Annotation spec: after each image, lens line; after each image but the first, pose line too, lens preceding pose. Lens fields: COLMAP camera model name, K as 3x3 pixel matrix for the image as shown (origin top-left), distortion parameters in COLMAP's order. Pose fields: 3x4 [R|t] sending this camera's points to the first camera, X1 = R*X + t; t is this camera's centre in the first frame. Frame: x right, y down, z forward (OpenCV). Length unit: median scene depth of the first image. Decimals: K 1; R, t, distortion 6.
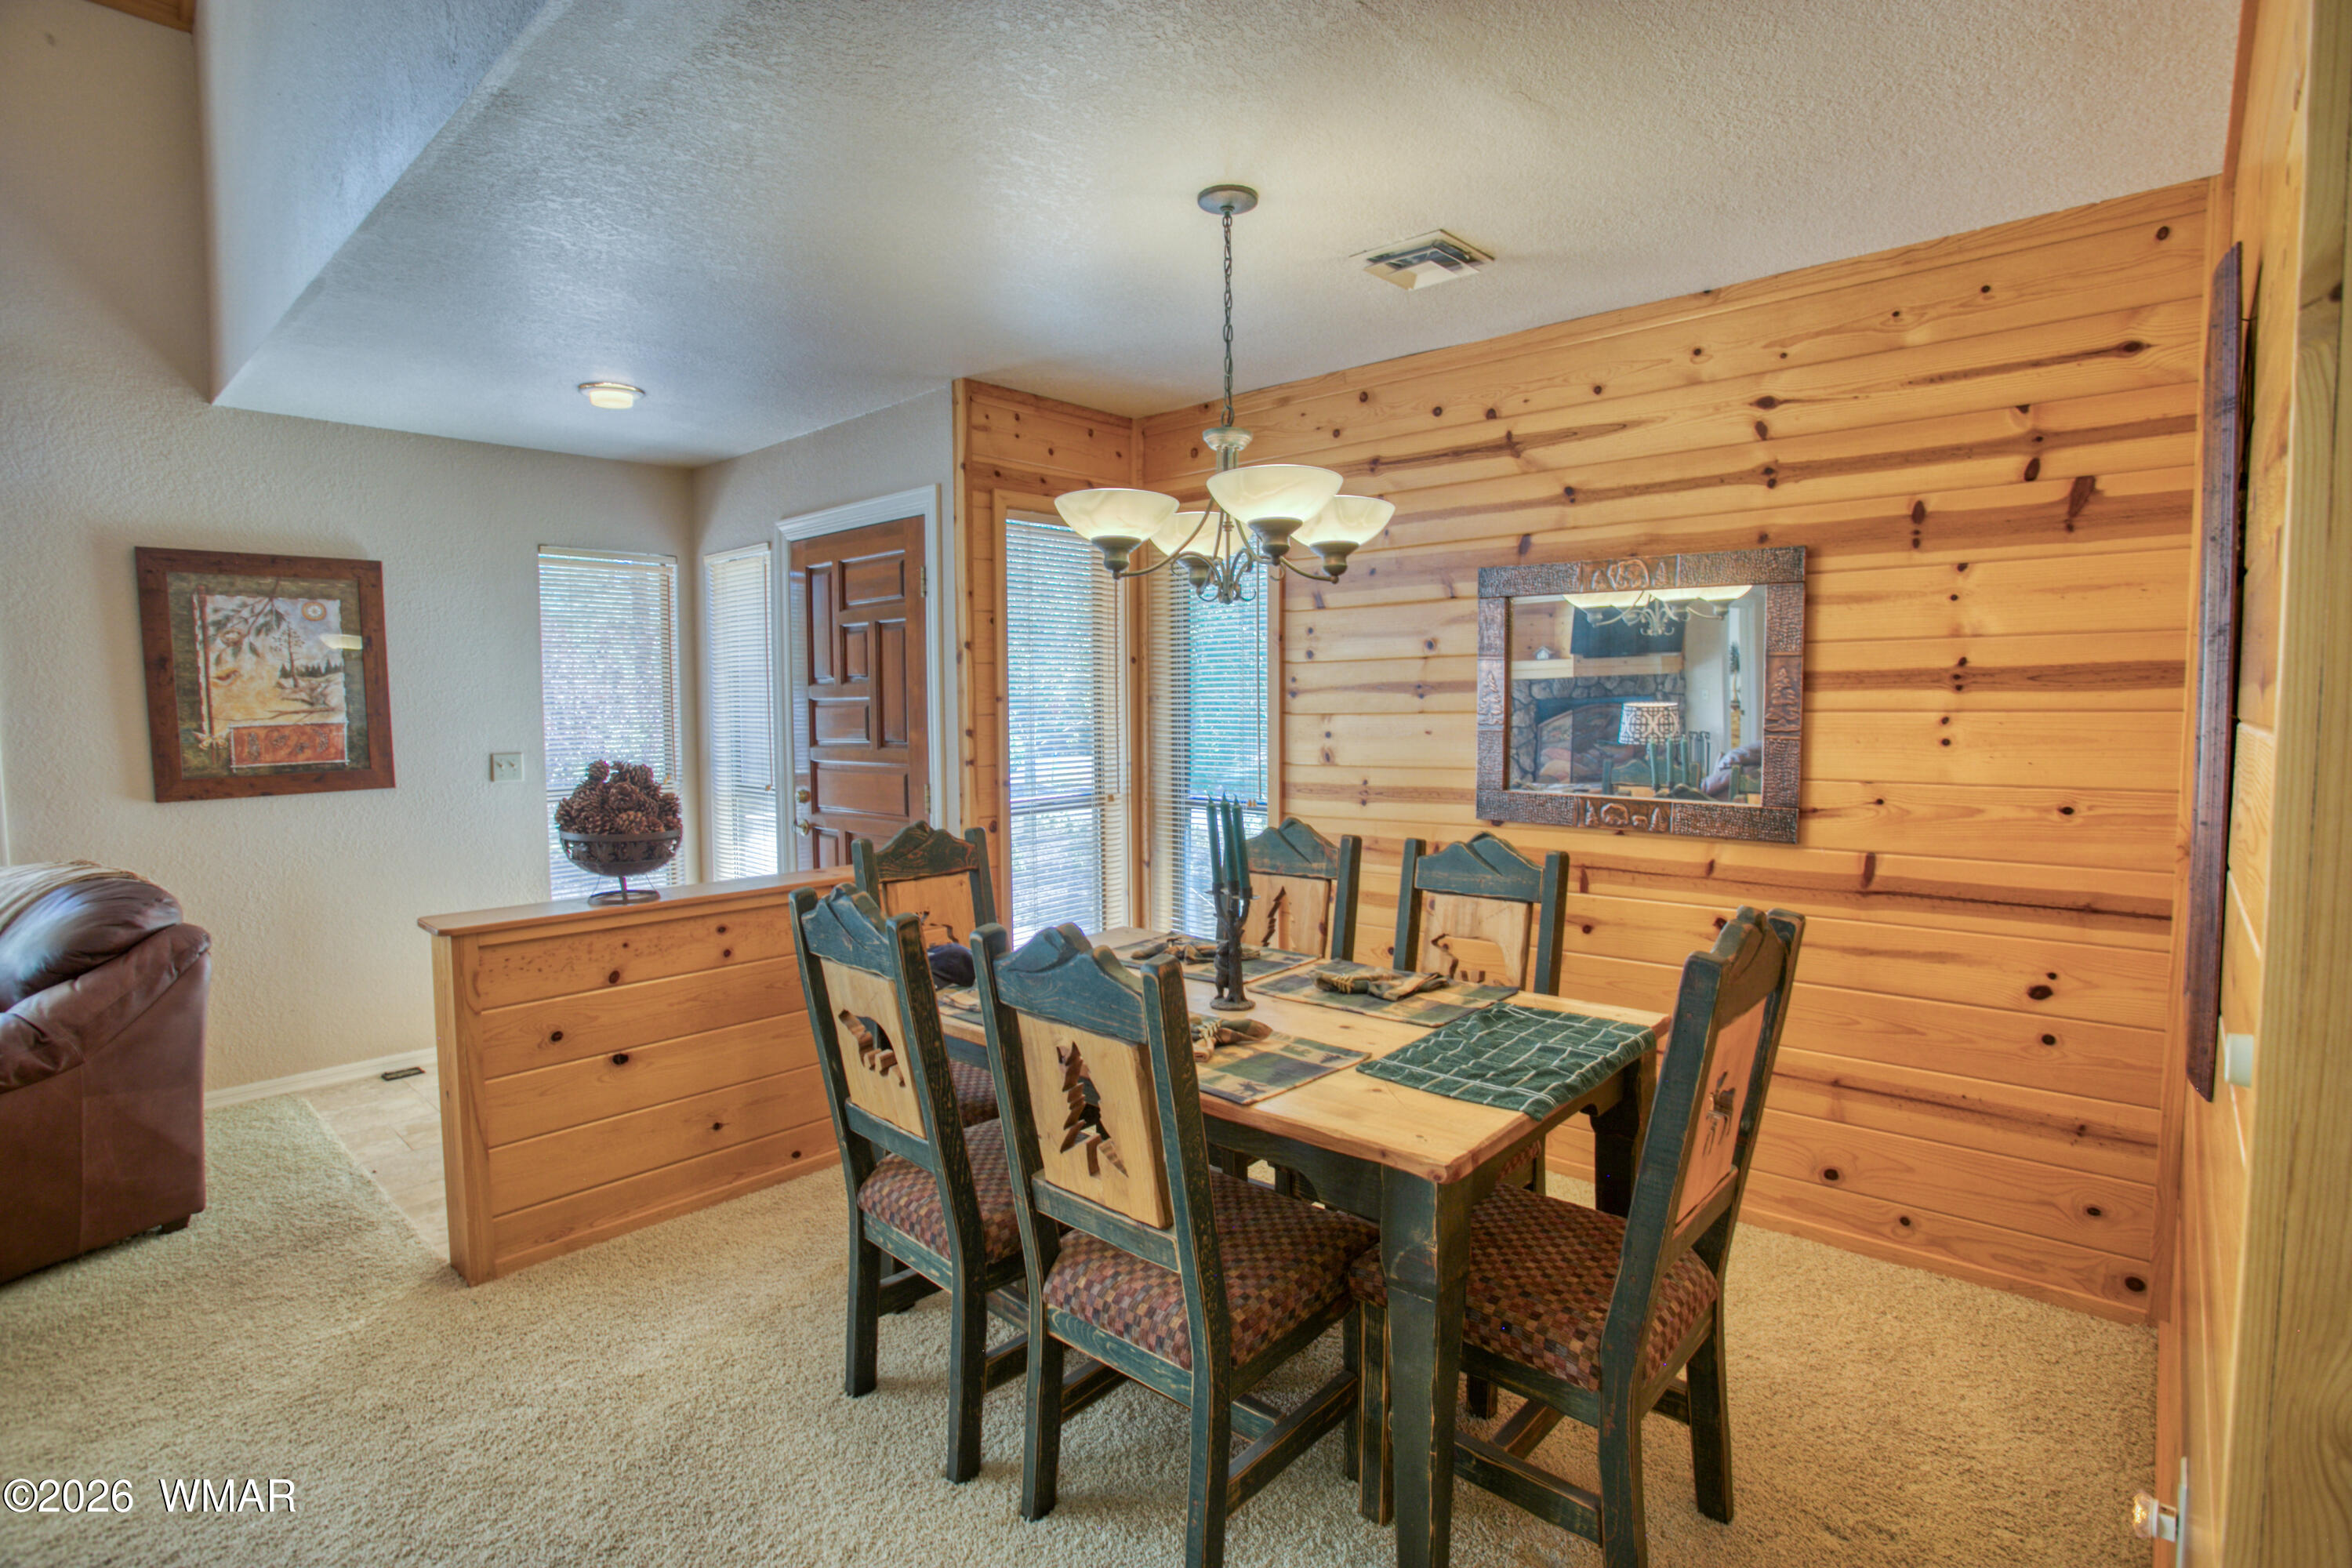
lens RADIAL K [[1140.4, 0, 1185.7], [0, 1140.4, 785.7], [0, 0, 1]] dist [-0.055359, 0.014087]
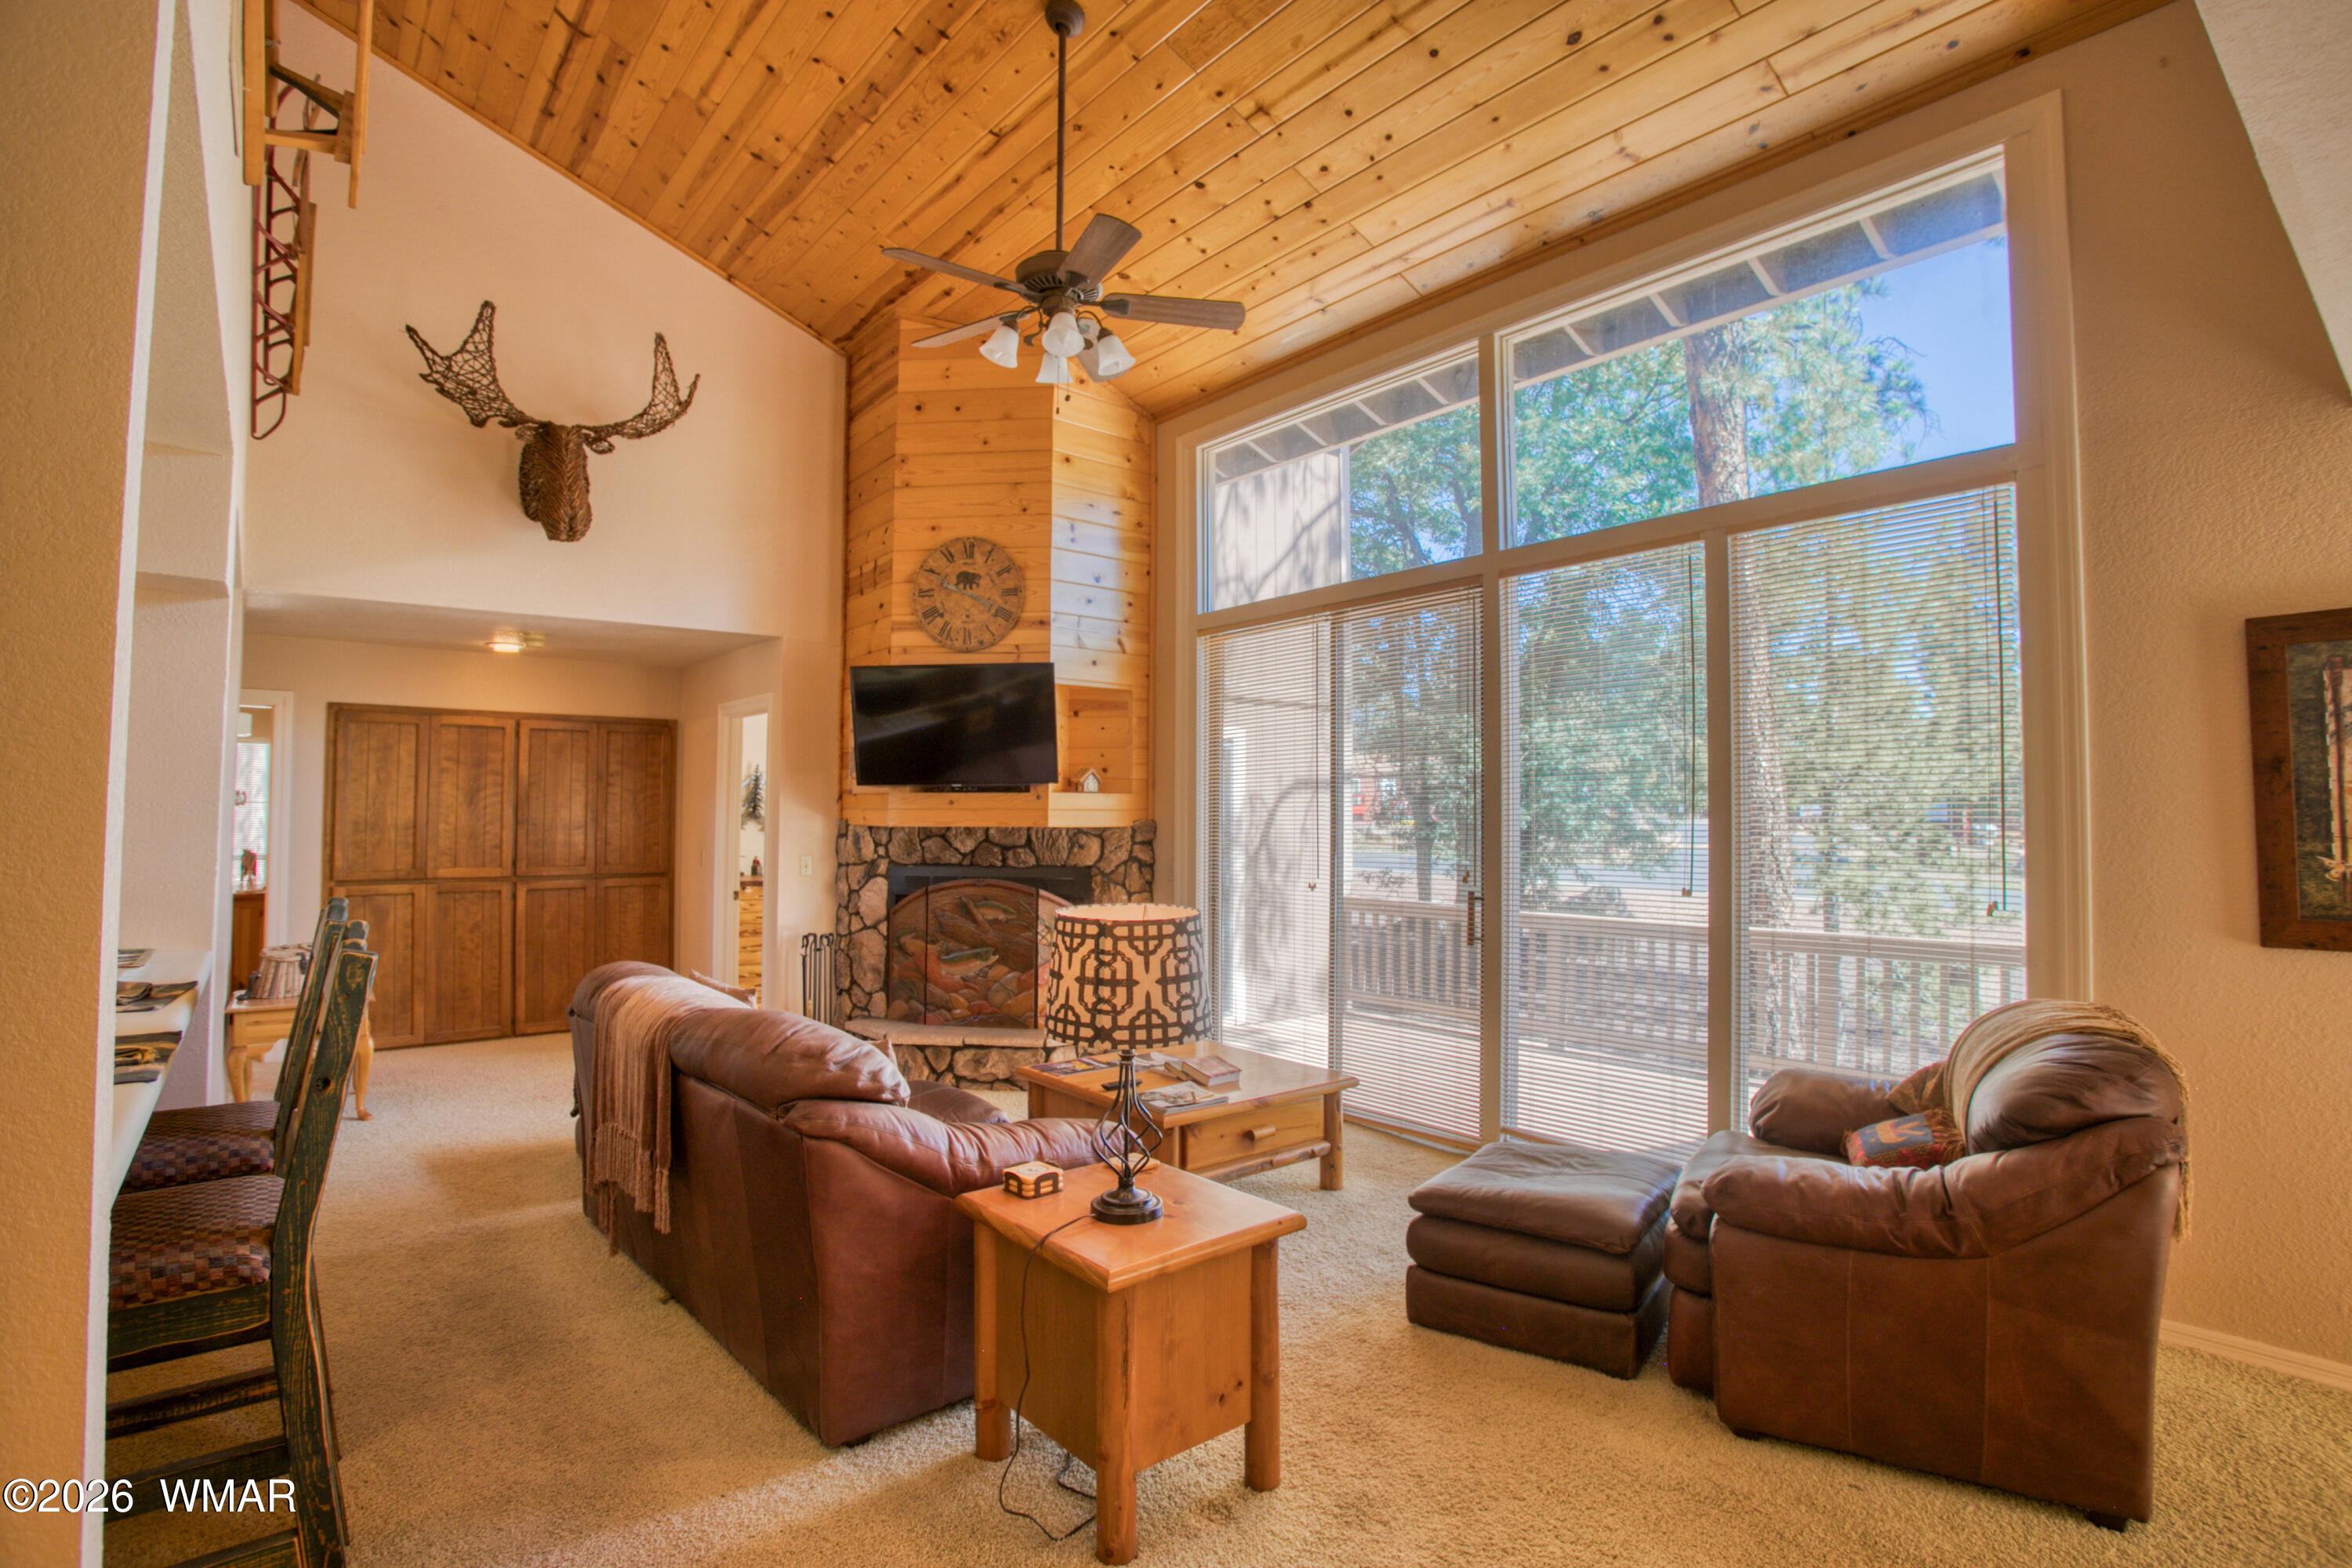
lens RADIAL K [[1140.4, 0, 1170.7], [0, 1140.4, 779.9], [0, 0, 1]] dist [-0.055359, 0.014087]
pose [[-0.153714, -0.032046, -0.987596, -0.064205], [-0.075195, 0.996955, -0.020646, -0.027345], [0.985250, 0.071089, -0.155656, 0.353966]]
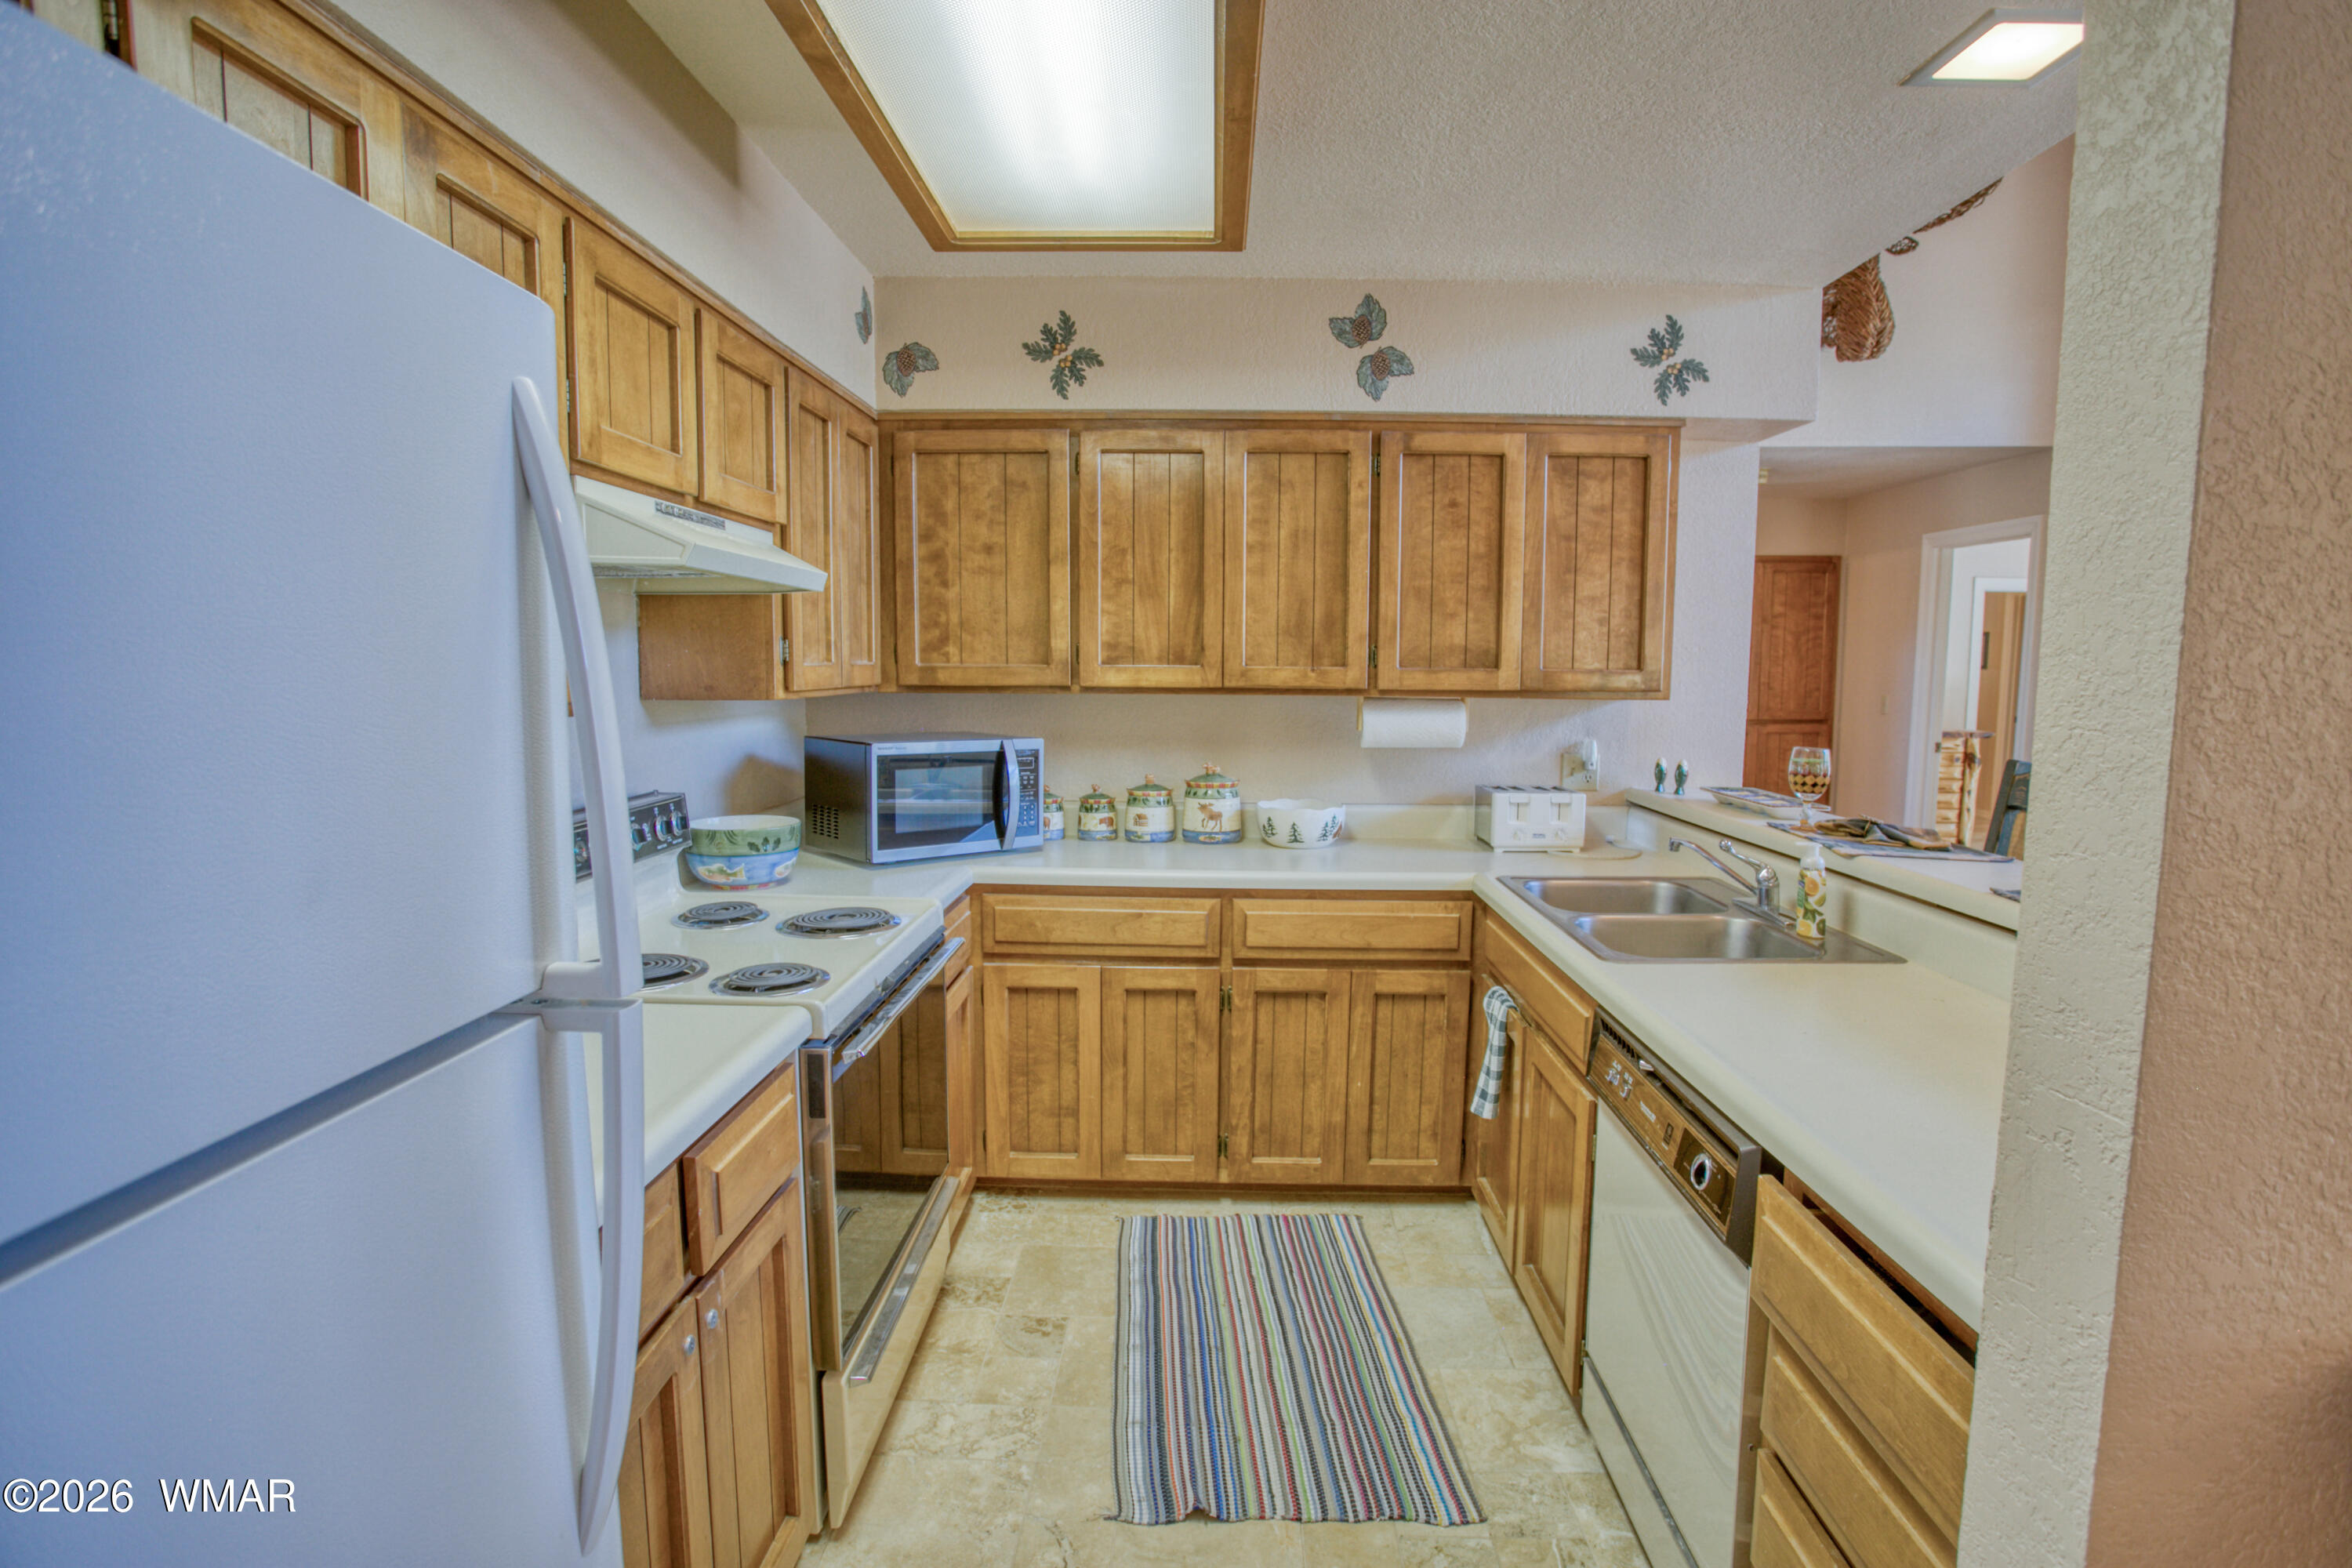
lens RADIAL K [[1140.4, 0, 1195.6], [0, 1140.4, 789.0], [0, 0, 1]] dist [-0.055359, 0.014087]
pose [[-0.756111, 0.076398, -0.649969, 0.132981], [-0.044160, 0.984943, 0.167143, 0.010232], [0.652952, 0.155082, -0.741353, -0.119378]]
